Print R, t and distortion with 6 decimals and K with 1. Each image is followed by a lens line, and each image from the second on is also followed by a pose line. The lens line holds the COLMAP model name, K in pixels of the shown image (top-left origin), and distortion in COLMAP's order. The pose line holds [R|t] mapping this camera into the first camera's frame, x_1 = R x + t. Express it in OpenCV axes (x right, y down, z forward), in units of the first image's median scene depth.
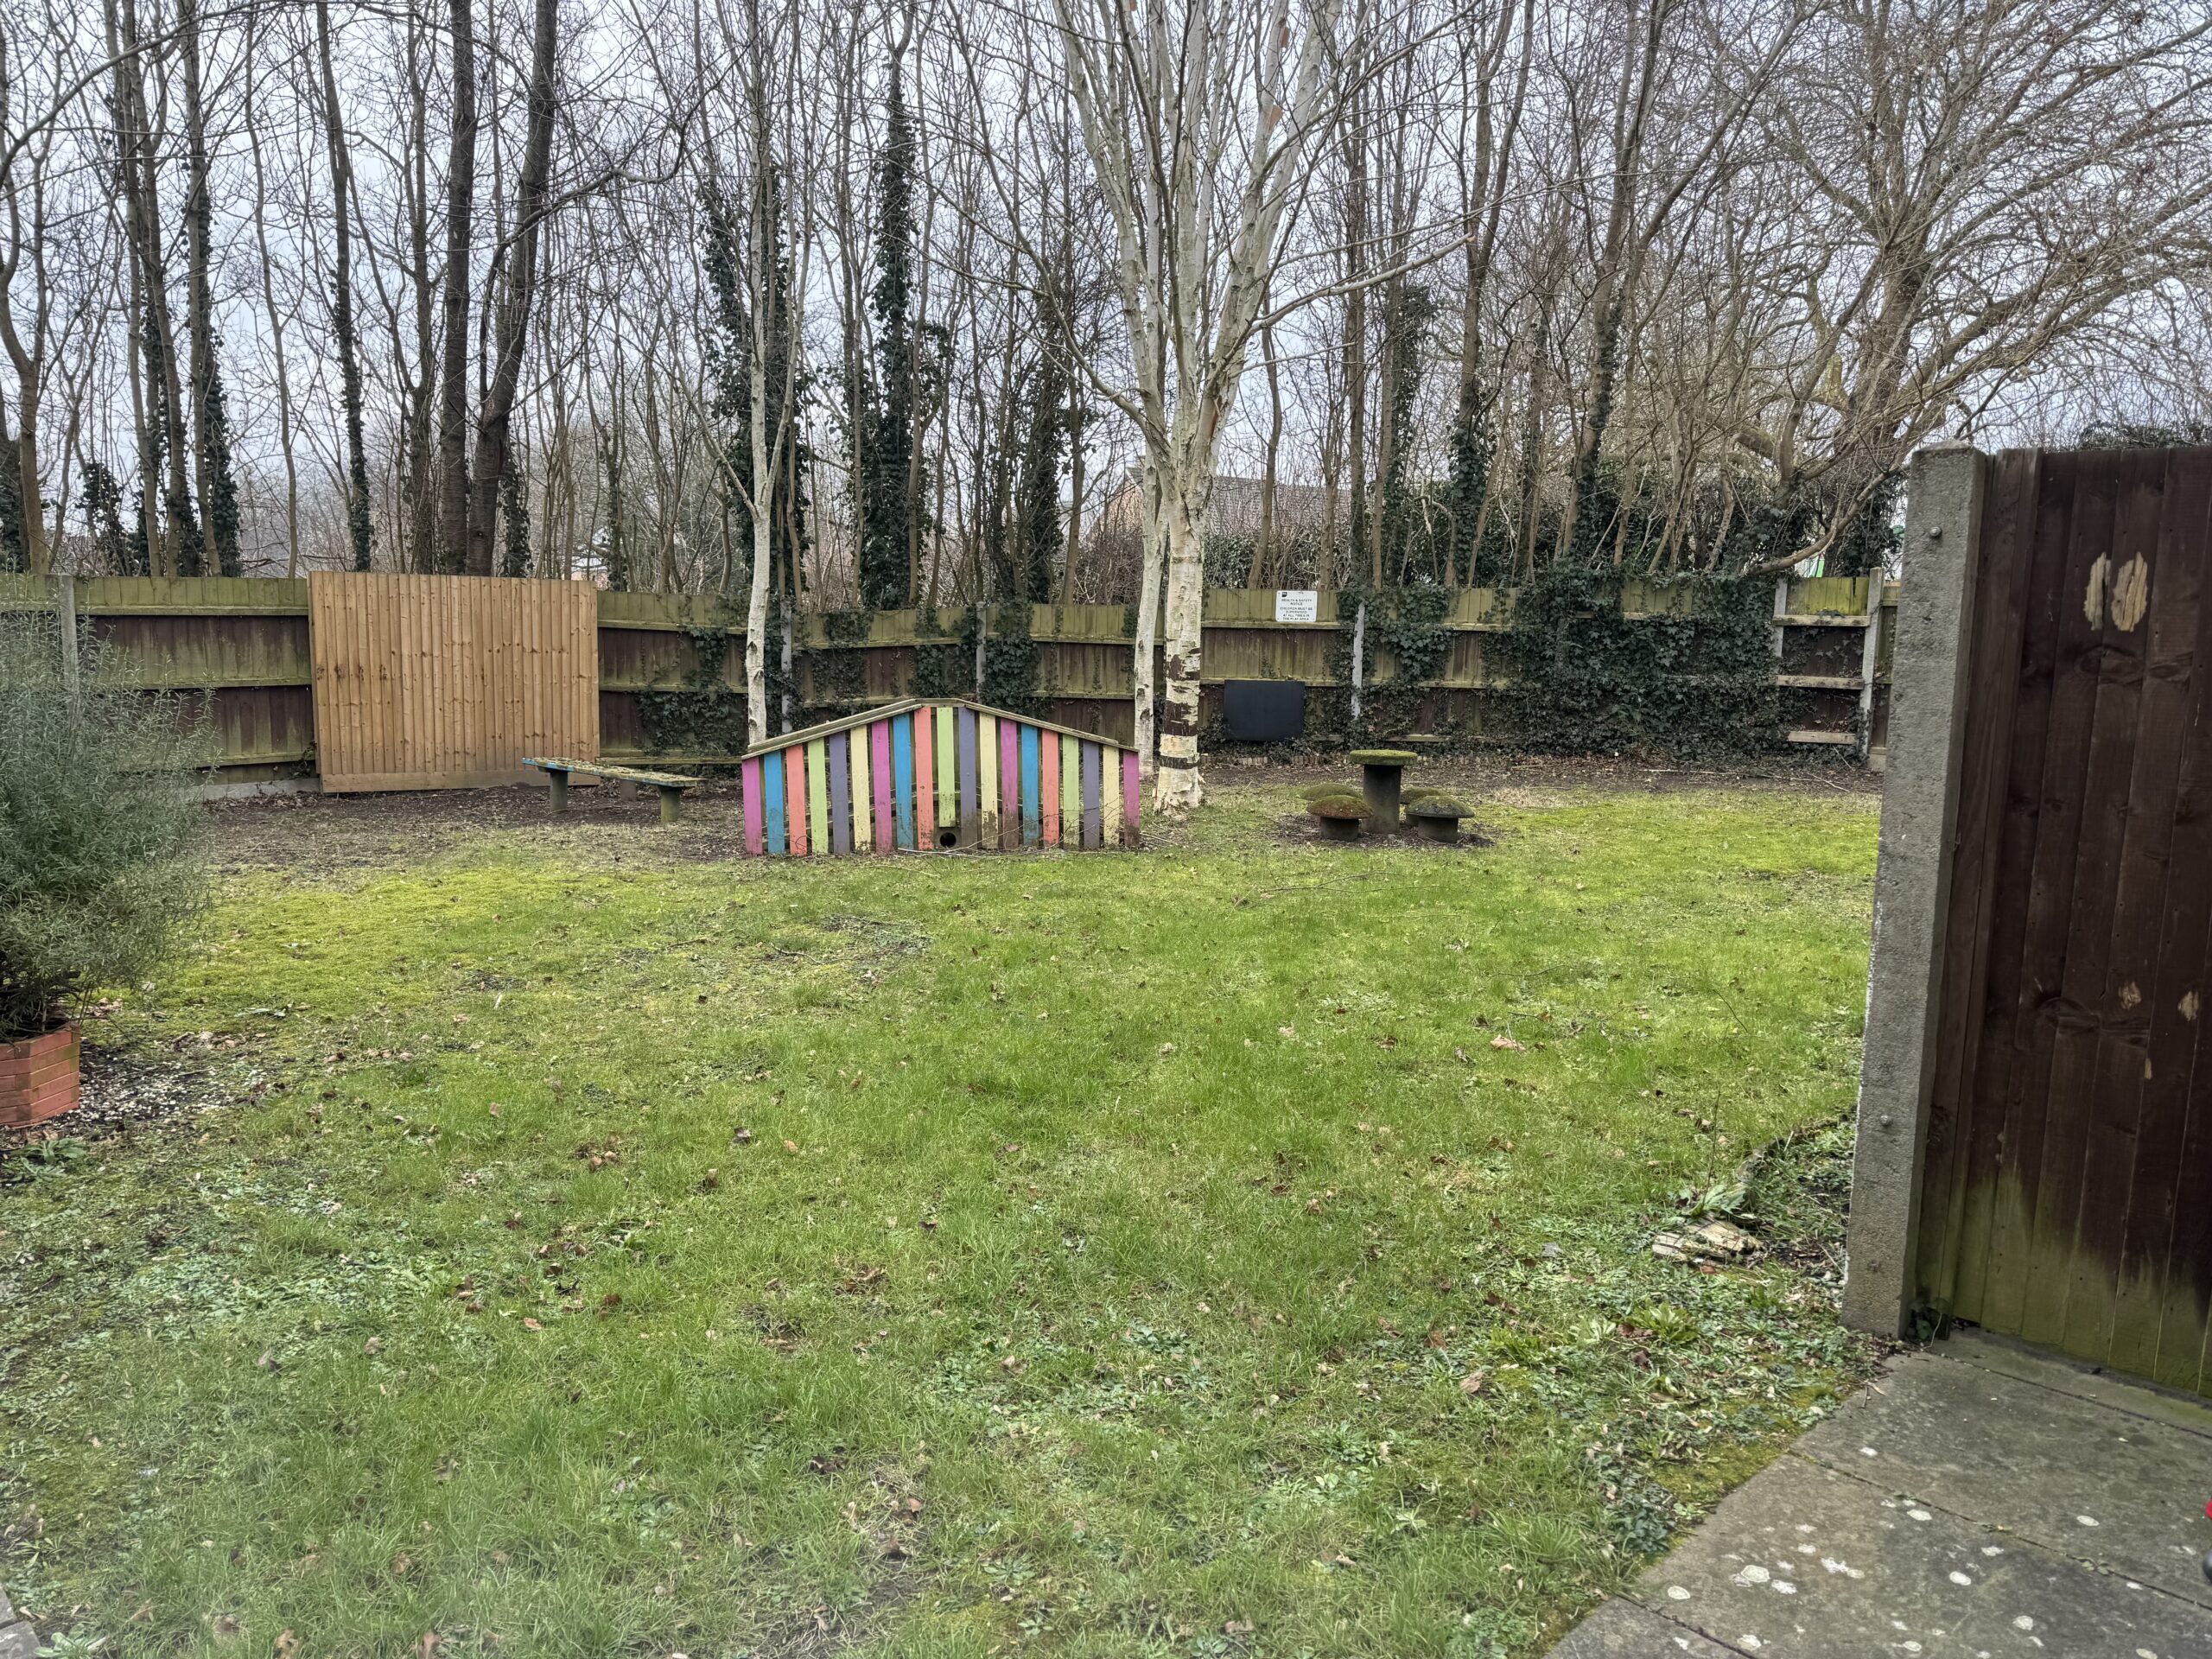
lens RADIAL K [[1544.1, 0, 1105.8], [0, 1544.1, 832.4], [0, 0, 1]] dist [0.003710, 0.000330]
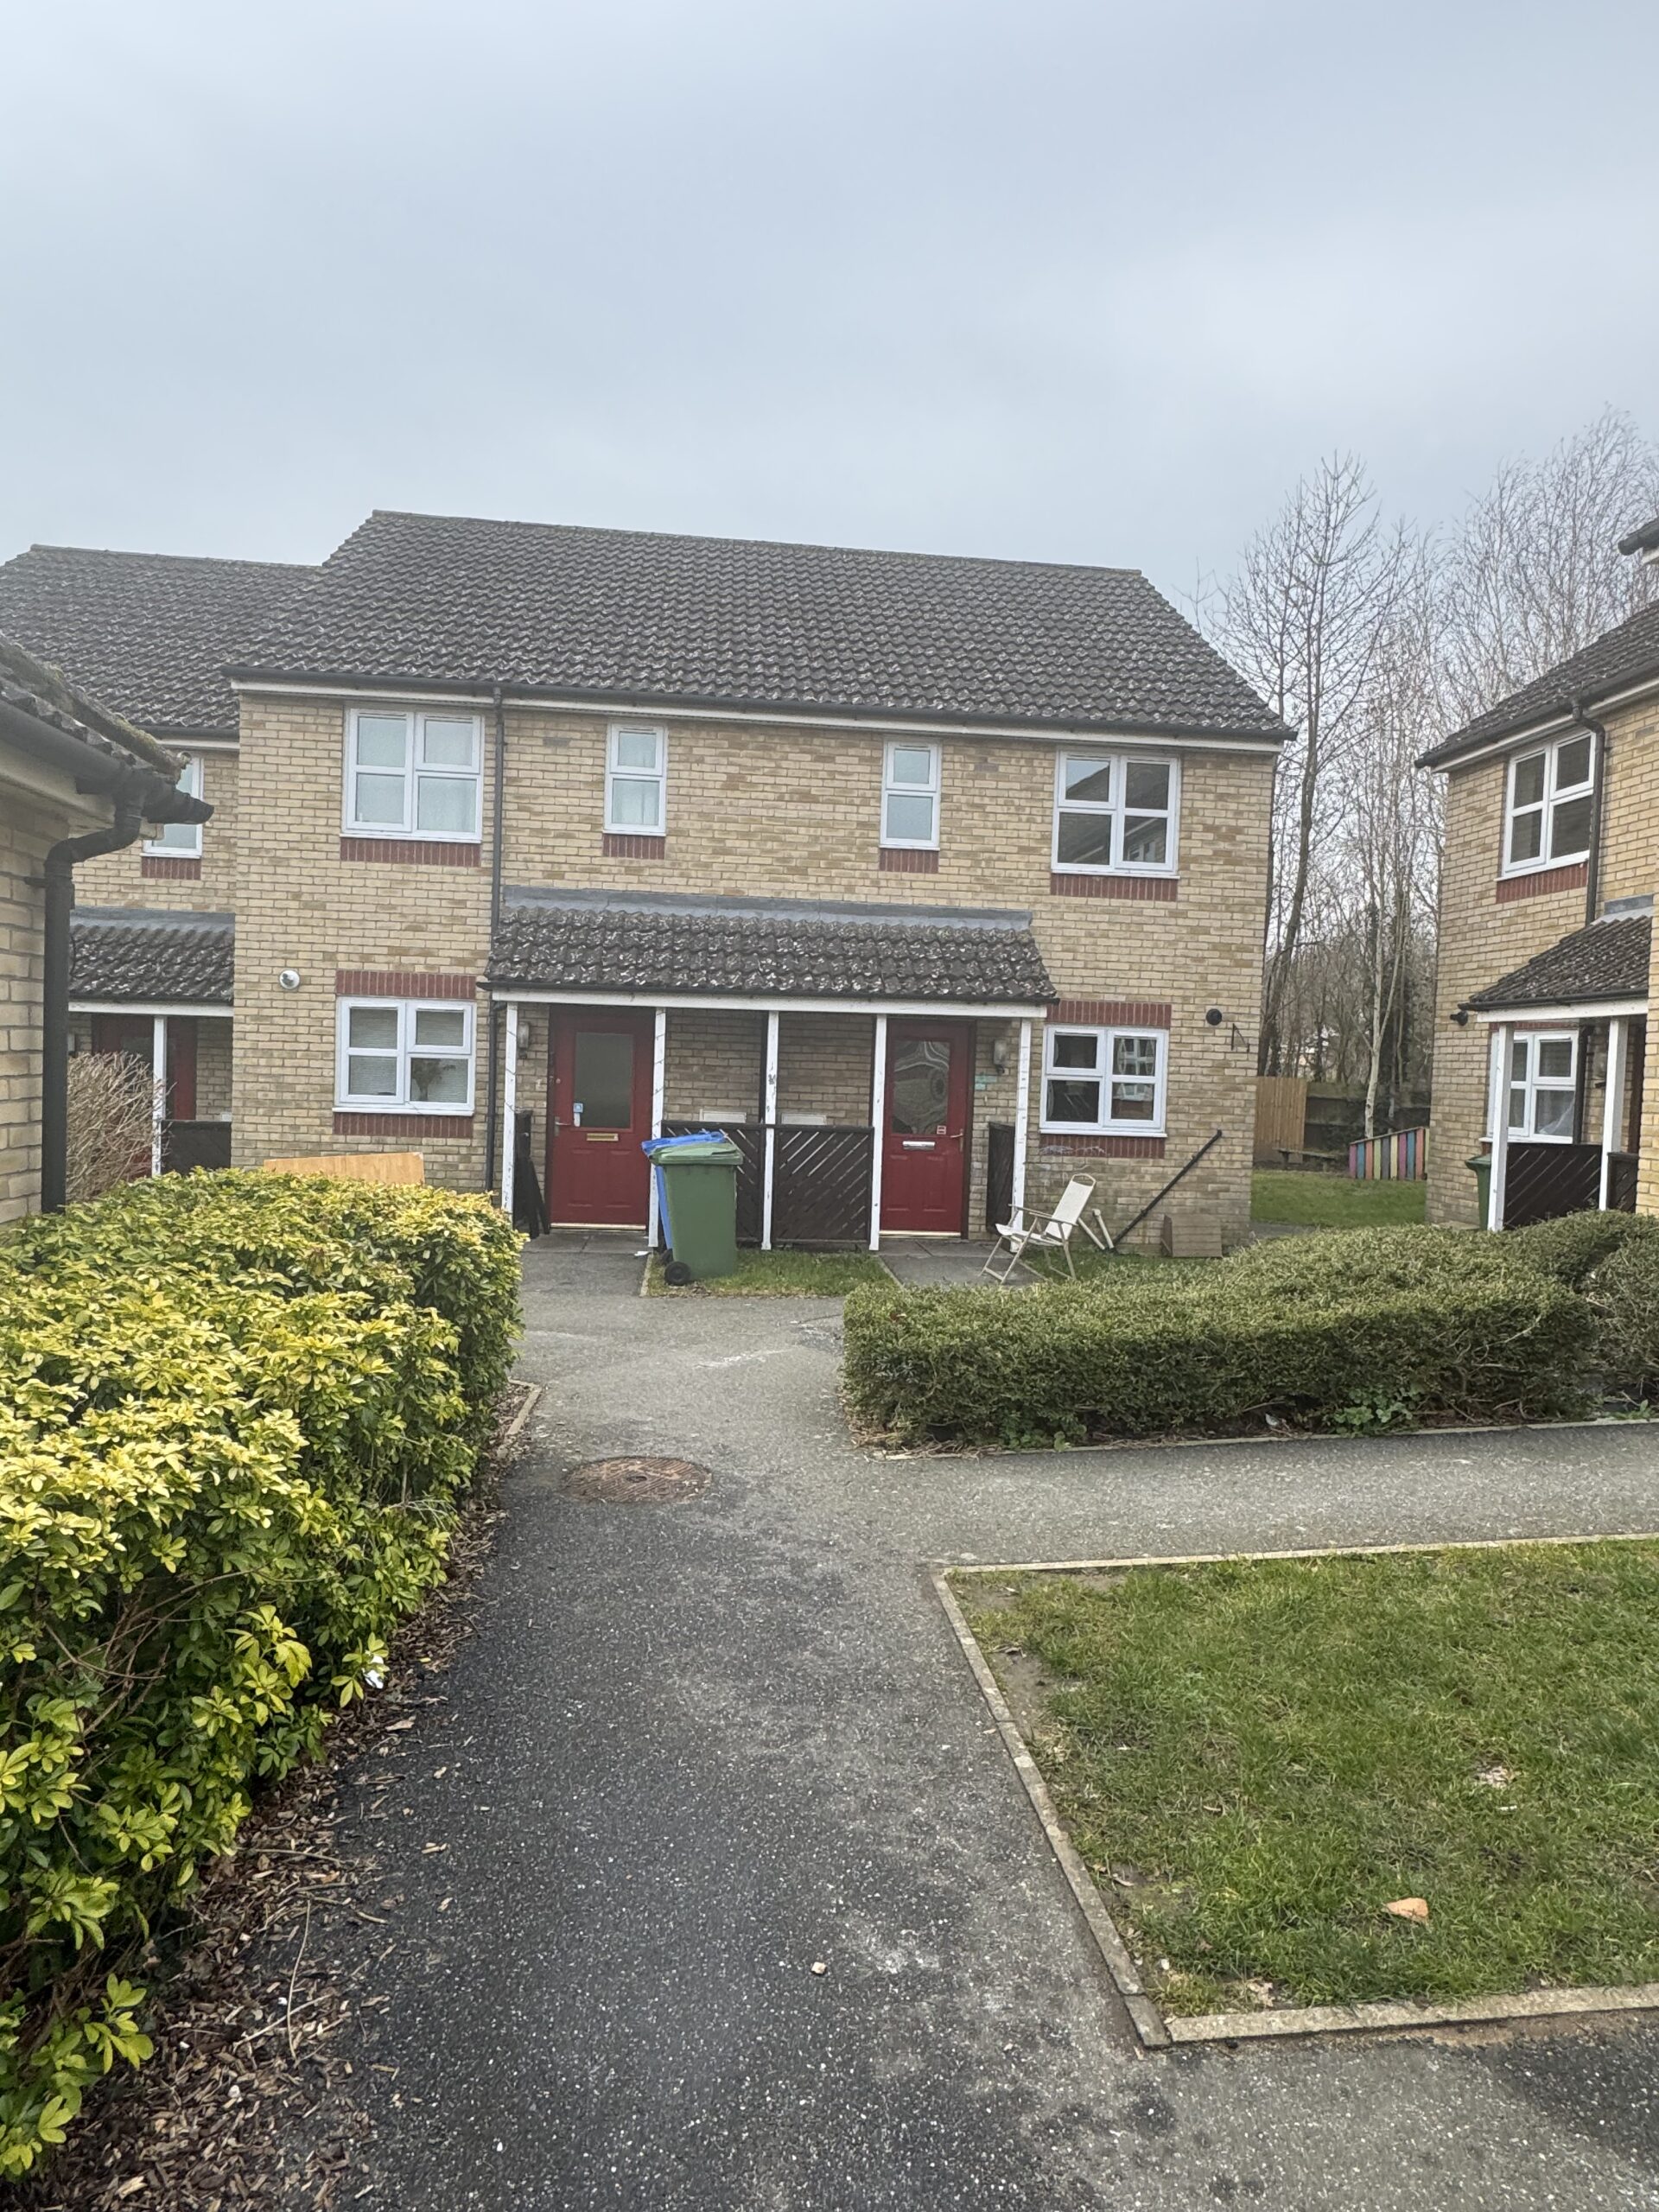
lens RADIAL K [[1240.4, 0, 835.4], [0, 1240.4, 1110.0], [0, 0, 1]] dist [0.002112, 0.000640]
pose [[0.772690, 0.025048, -0.634290, 0.372951], [-0.098315, 0.991886, -0.080598, 0.129638], [0.627124, 0.124638, 0.768883, -1.064190]]
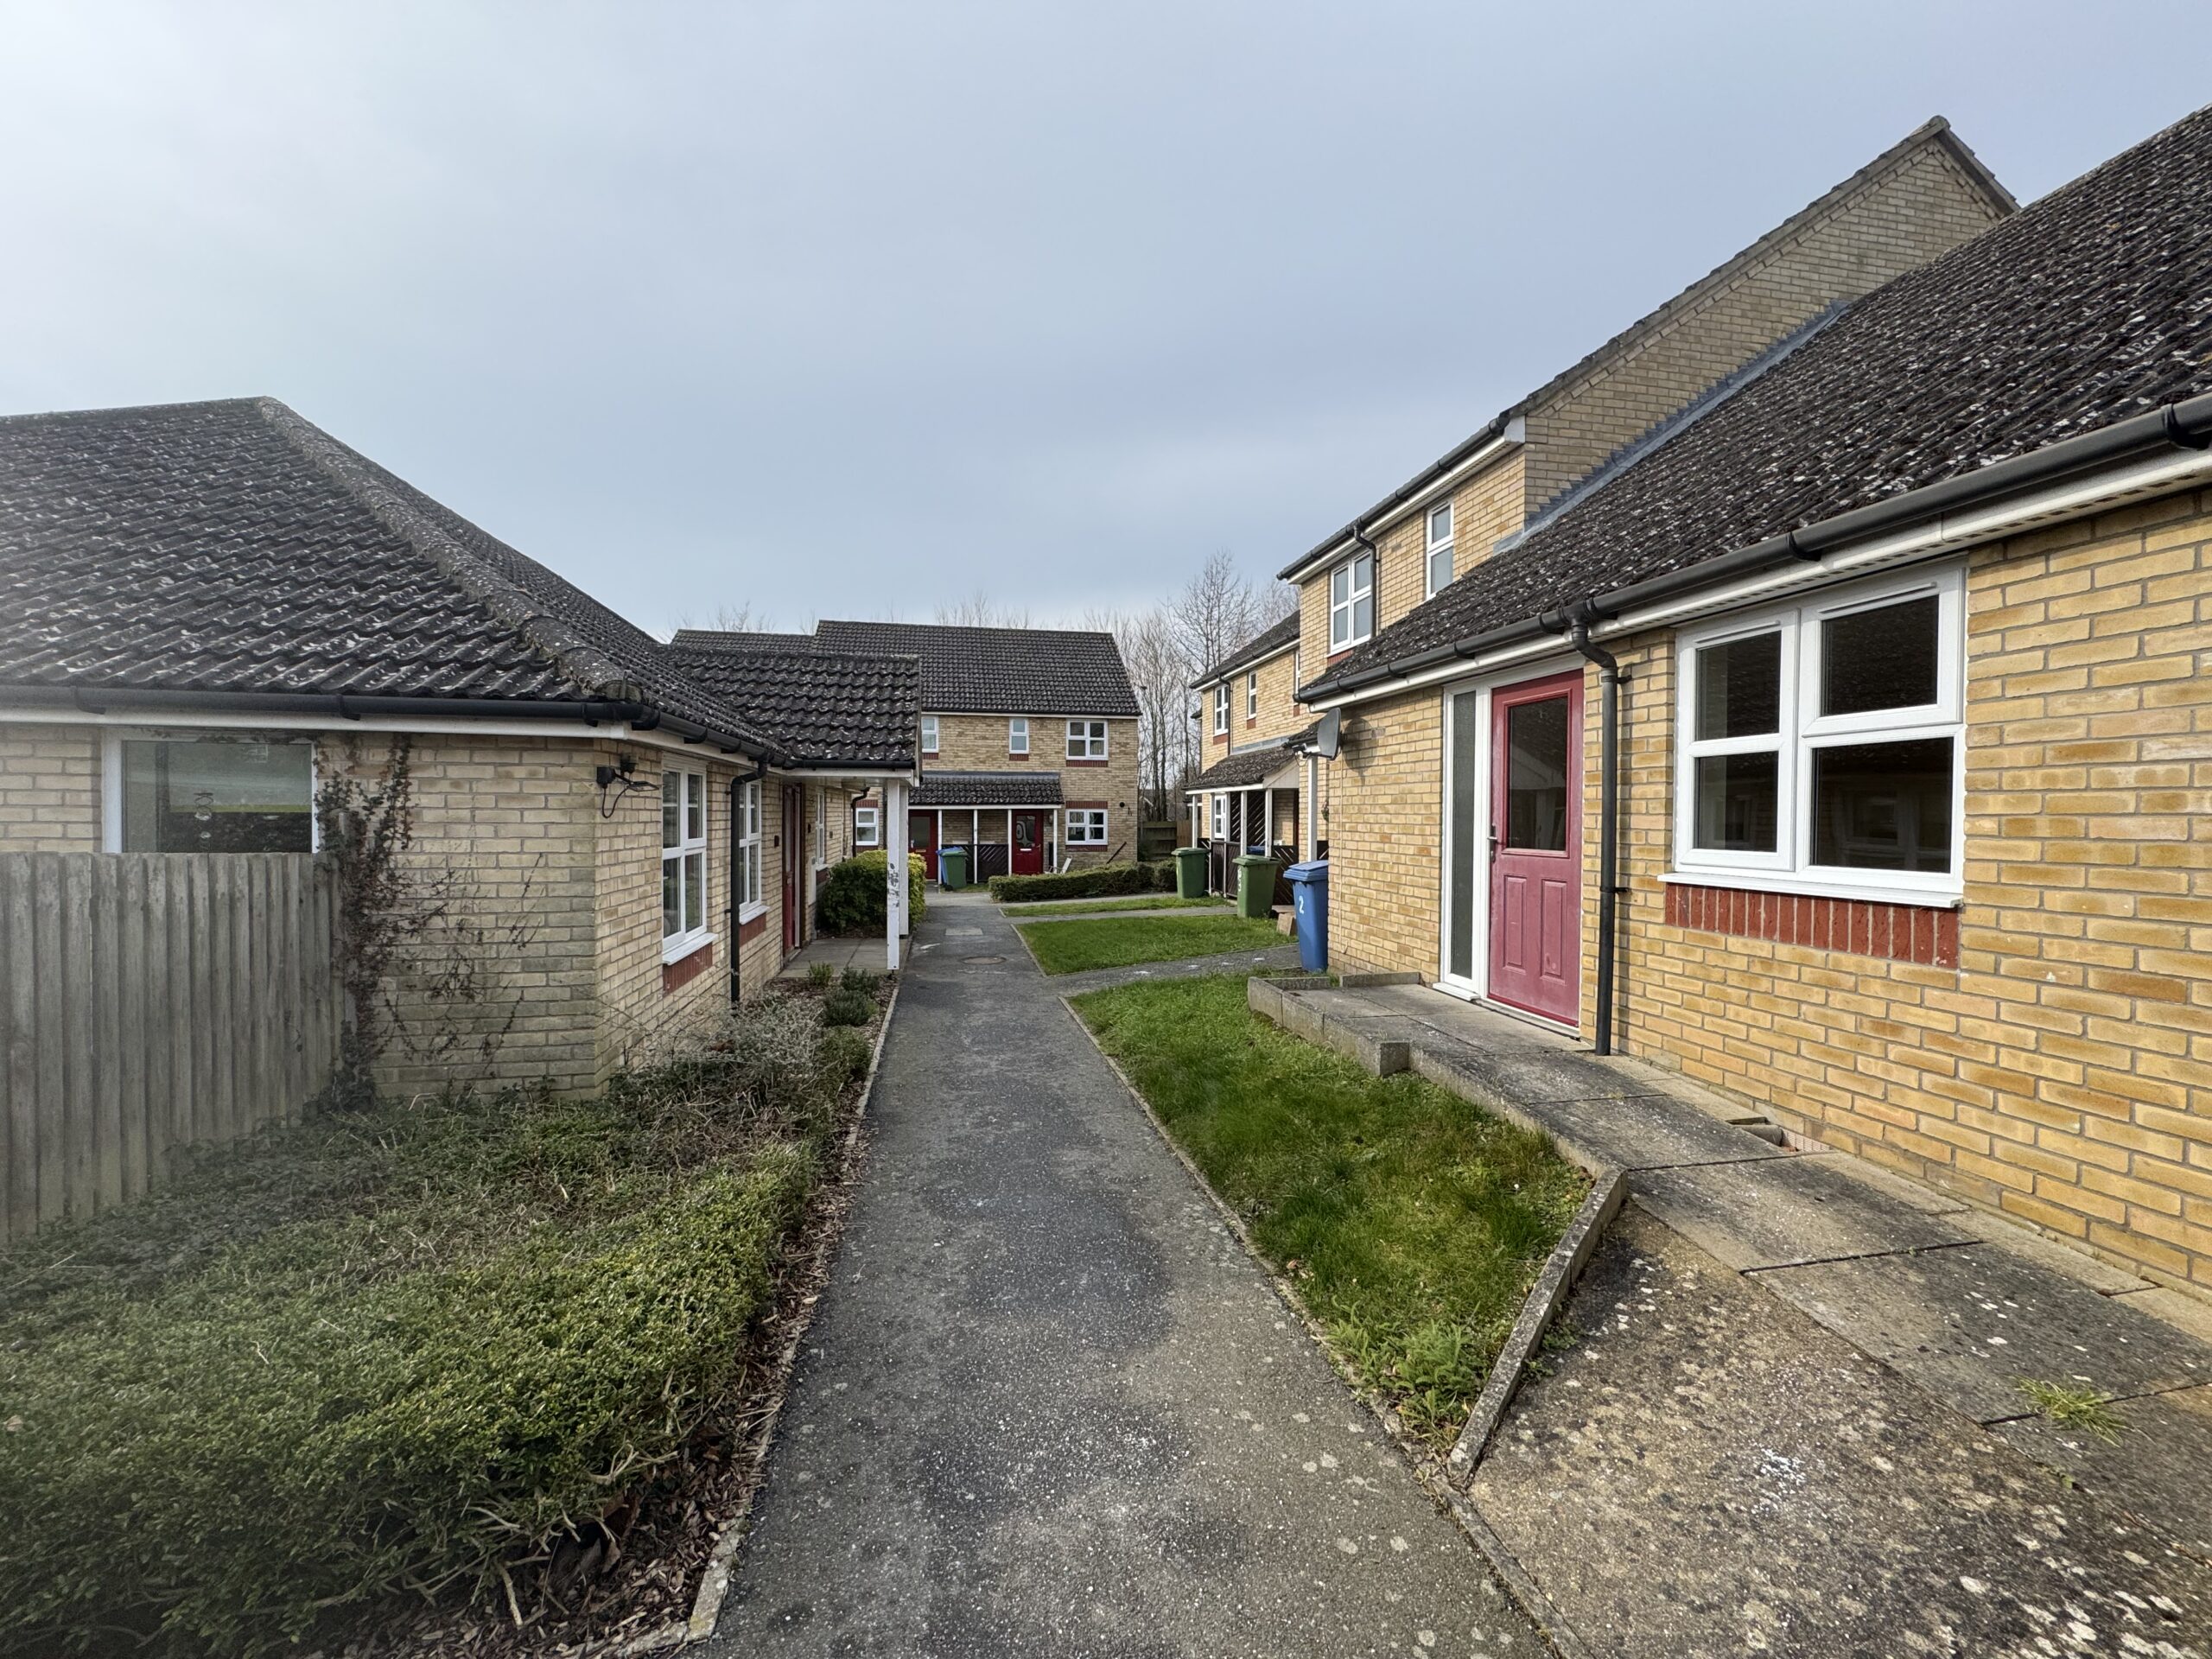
lens RADIAL K [[873.7, 0, 1106.5], [0, 873.7, 828.9], [0, 0, 1]] dist [0.000310, -0.000542]
pose [[0.823170, -0.013547, -0.567633, 1.946917], [-0.056636, 0.992771, -0.105825, 0.336364], [0.564963, 0.119260, 0.816452, -2.698163]]
